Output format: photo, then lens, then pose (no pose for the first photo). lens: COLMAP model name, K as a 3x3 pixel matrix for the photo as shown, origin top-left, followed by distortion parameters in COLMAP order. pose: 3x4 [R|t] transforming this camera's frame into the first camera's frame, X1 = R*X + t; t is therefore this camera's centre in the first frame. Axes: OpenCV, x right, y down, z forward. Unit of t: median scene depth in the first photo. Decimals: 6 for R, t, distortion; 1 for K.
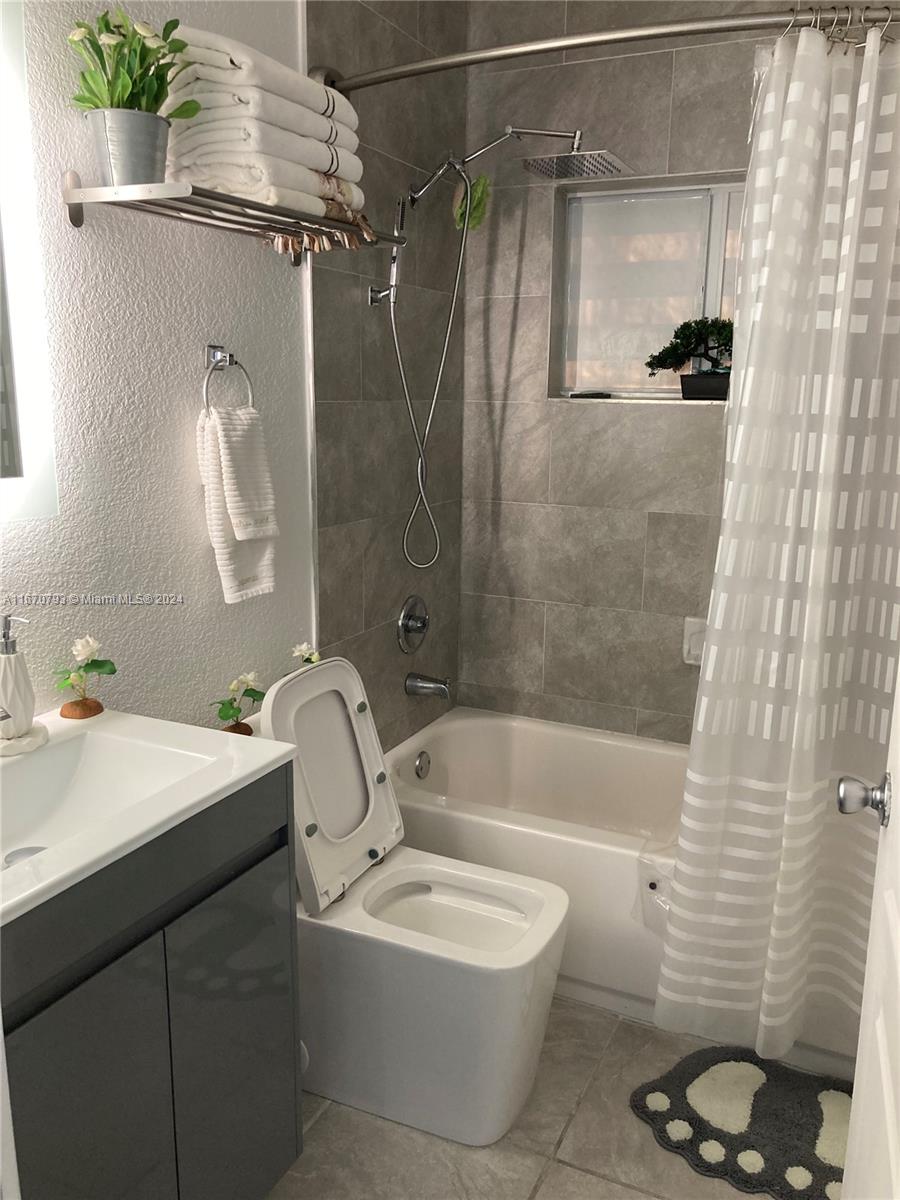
lens RADIAL K [[983.2, 0, 450.6], [0, 983.2, 601.9], [0, 0, 1]] dist [0.028967, 0.002746]
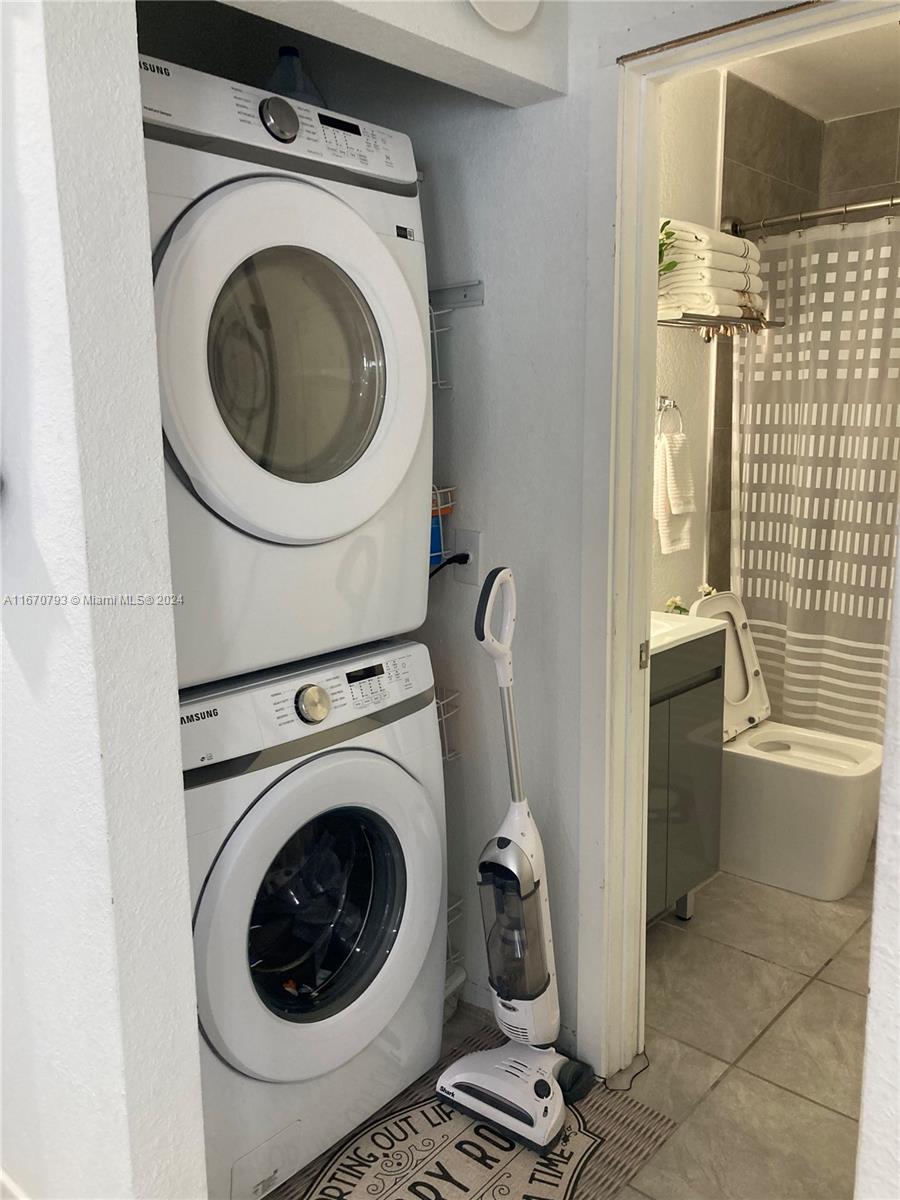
lens RADIAL K [[983.2, 0, 449.8], [0, 983.2, 600.4], [0, 0, 1]] dist [0.028967, 0.002746]
pose [[0.961654, 0.024109, -0.273203, -0.123913], [-0.033491, 0.998997, -0.029730, 0.141415], [0.272212, 0.037740, 0.961497, -0.664523]]
